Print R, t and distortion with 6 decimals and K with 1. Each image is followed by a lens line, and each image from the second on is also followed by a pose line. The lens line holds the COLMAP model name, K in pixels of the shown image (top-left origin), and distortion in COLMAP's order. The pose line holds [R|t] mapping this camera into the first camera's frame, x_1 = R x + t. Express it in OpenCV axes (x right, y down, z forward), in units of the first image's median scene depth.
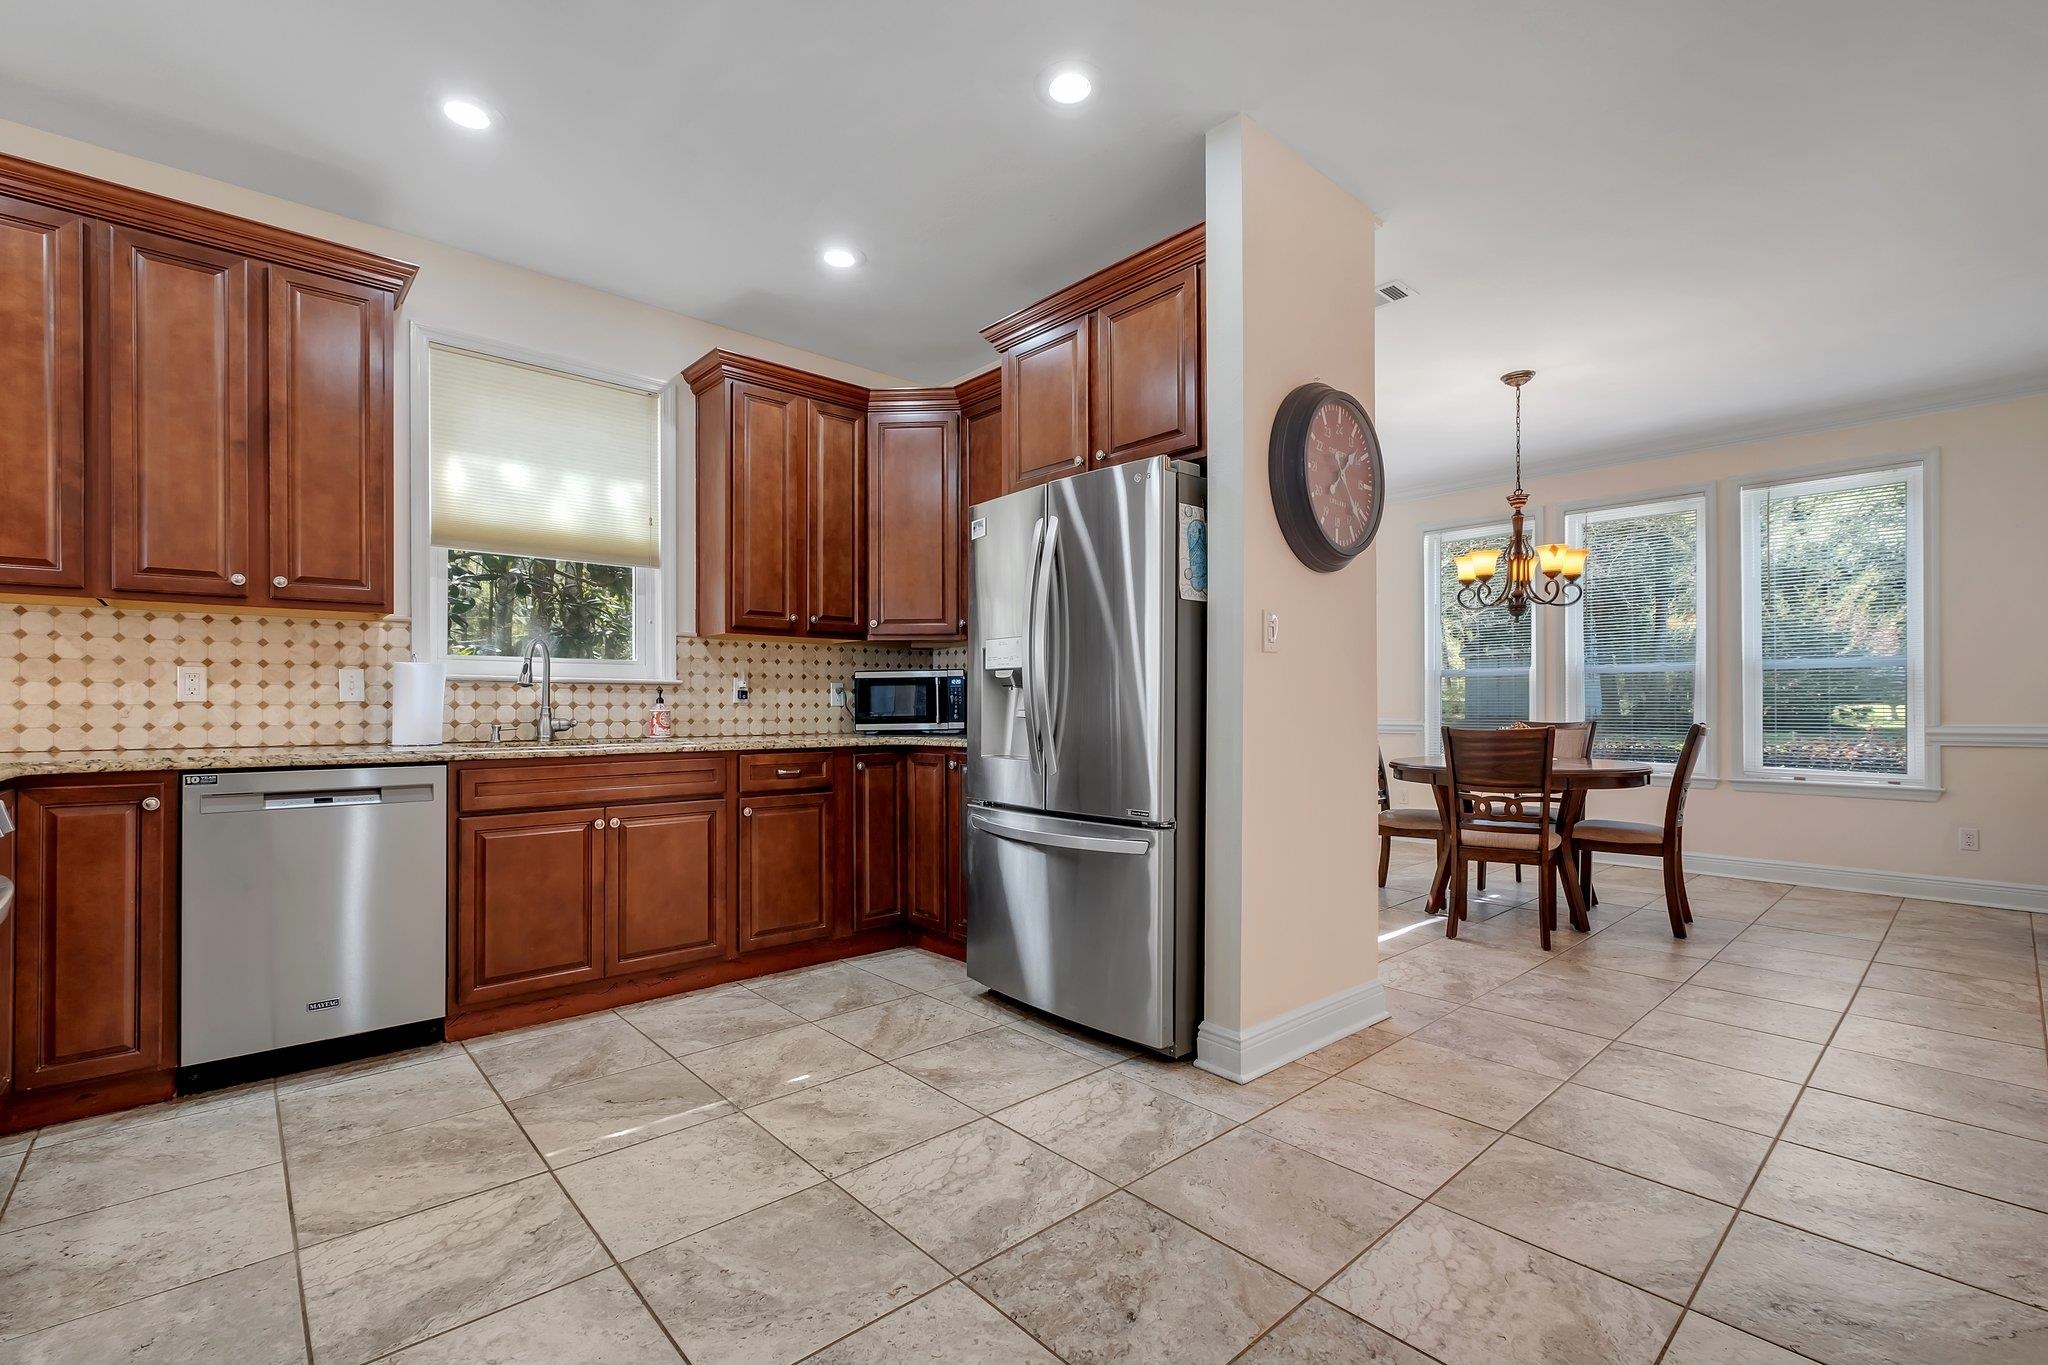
lens RADIAL K [[887.3, 0, 992.9], [0, 887.3, 701.4], [0, 0, 1]] dist [-0.005397, -0.000204]
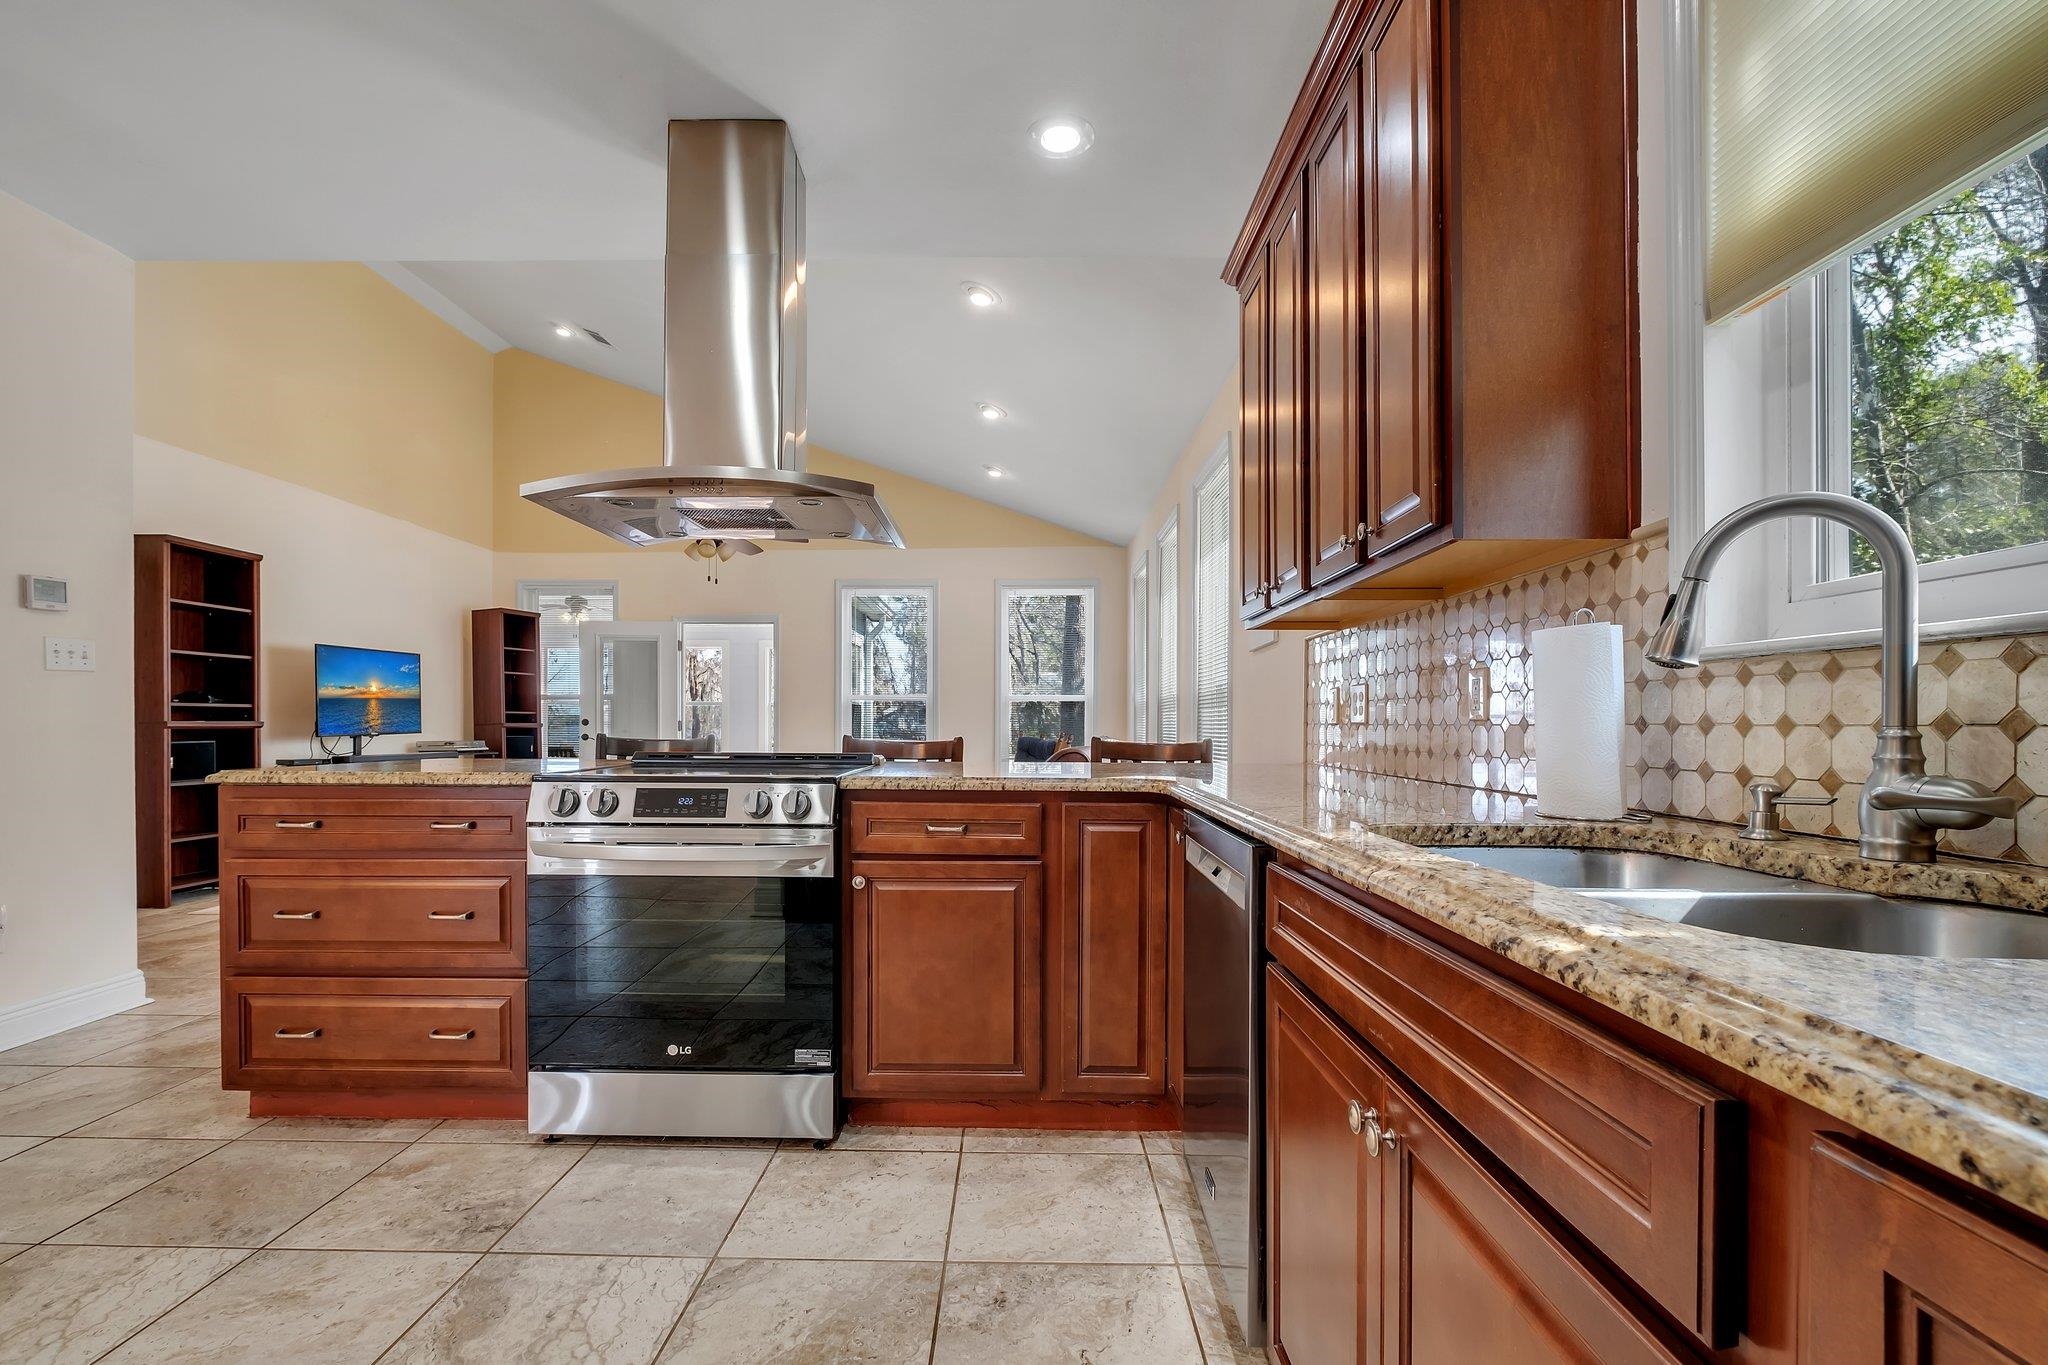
lens RADIAL K [[904.3, 0, 1007.7], [0, 904.3, 719.9], [0, 0, 1]] dist [-0.004625, -0.000376]
pose [[-0.664890, -0.004171, -0.746930, -0.101191], [0.000333, 0.999983, -0.005880, 0.003404], [0.746941, -0.004158, -0.664877, 0.845558]]
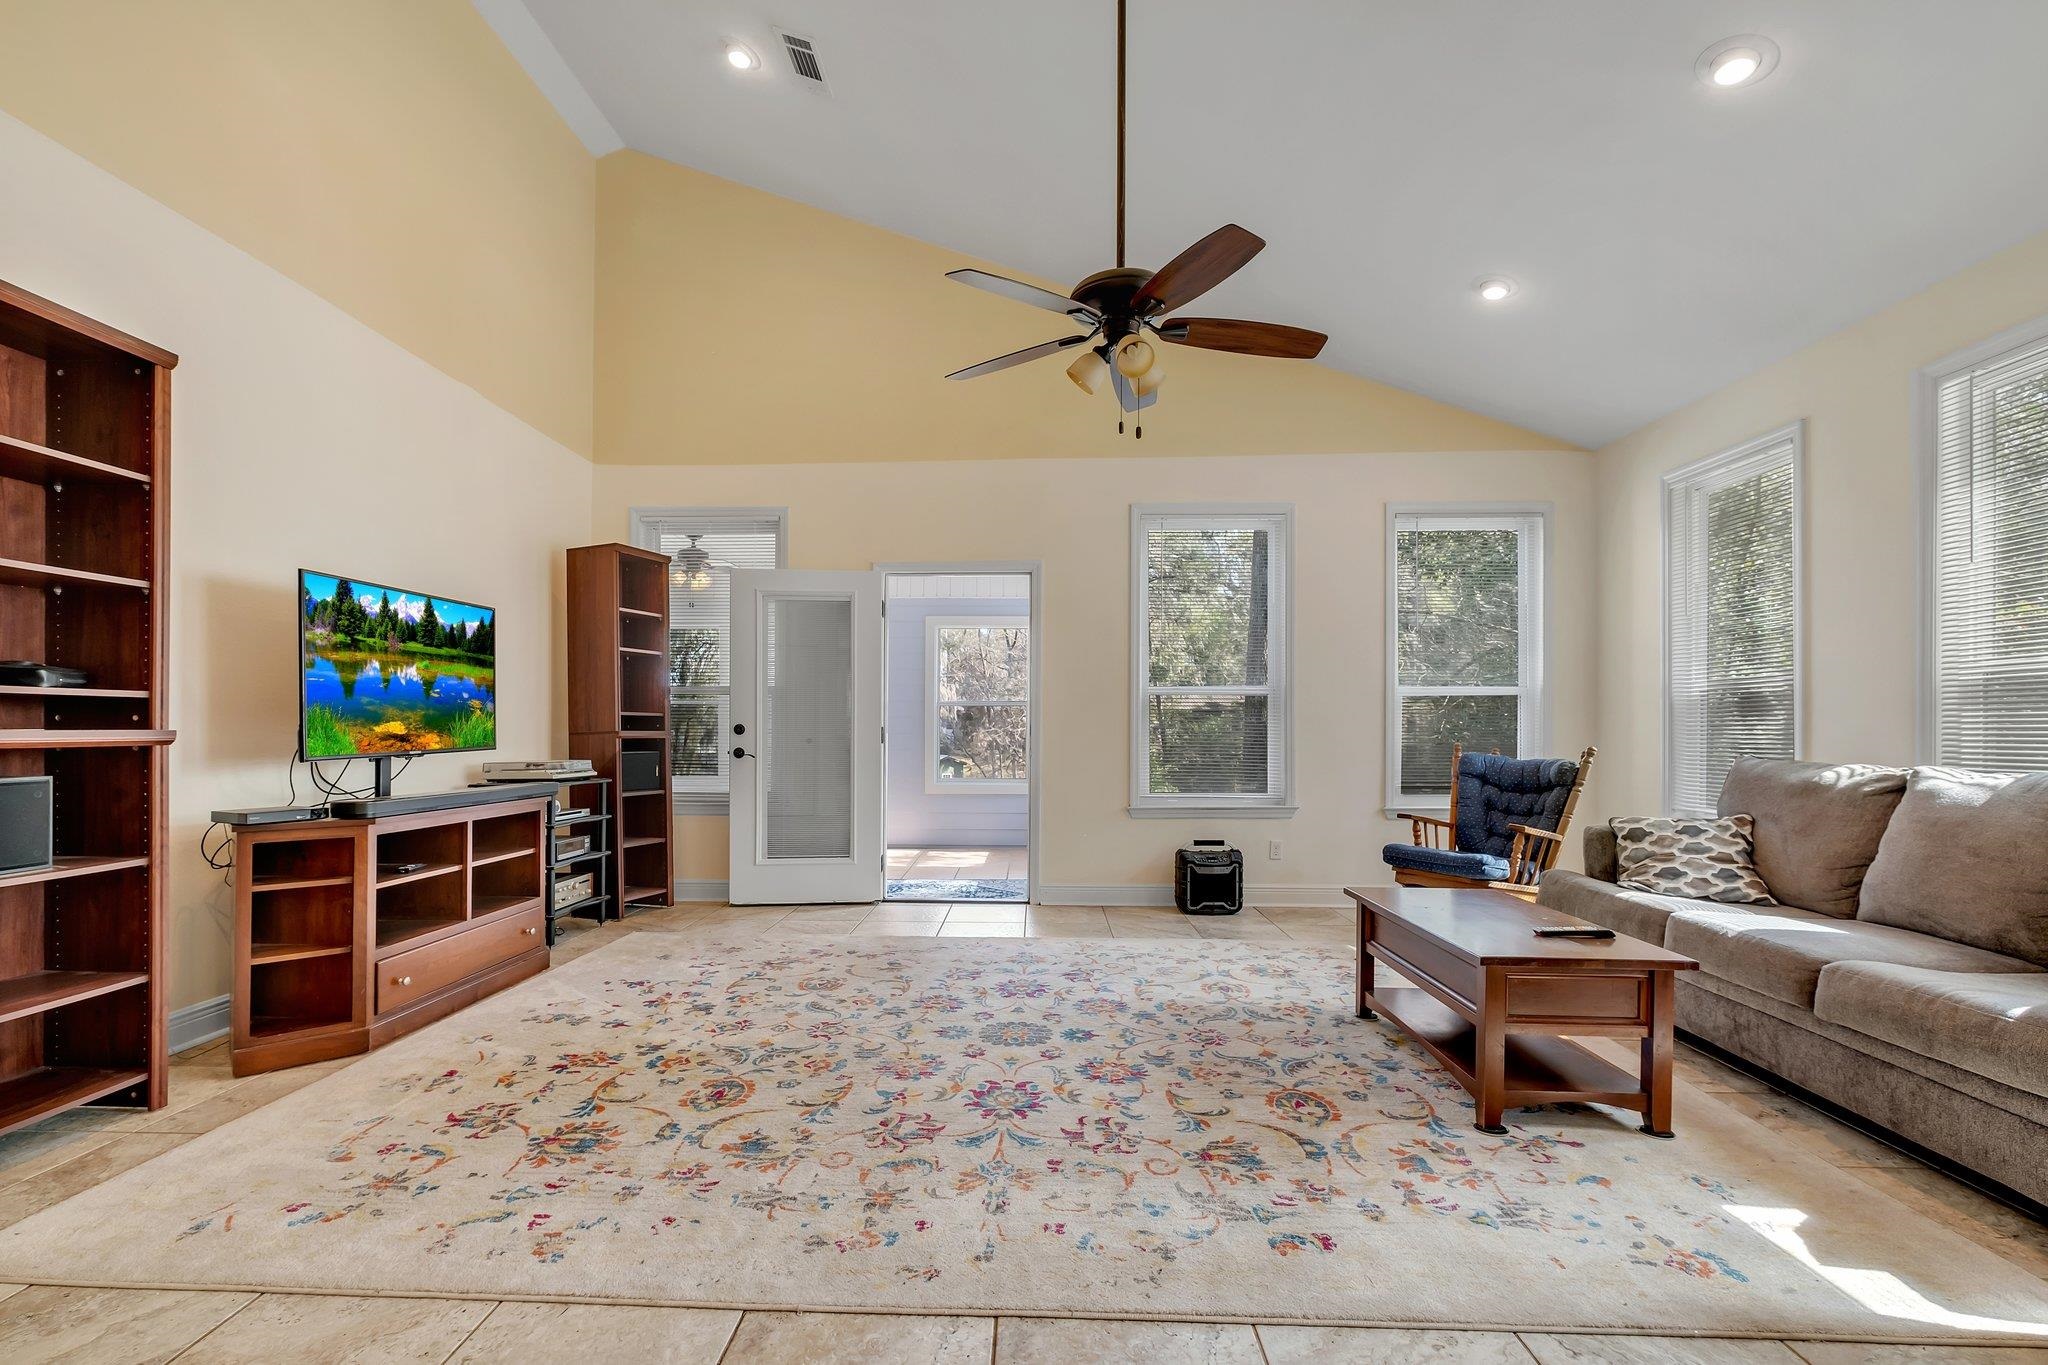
lens RADIAL K [[904.3, 0, 1007.7], [0, 904.3, 719.9], [0, 0, 1]] dist [-0.004625, -0.000376]
pose [[-0.679937, -0.011758, -0.733176, -0.319525], [-0.001605, 0.999893, -0.014547, -0.001252], [0.733269, -0.008714, -0.679883, -0.131926]]
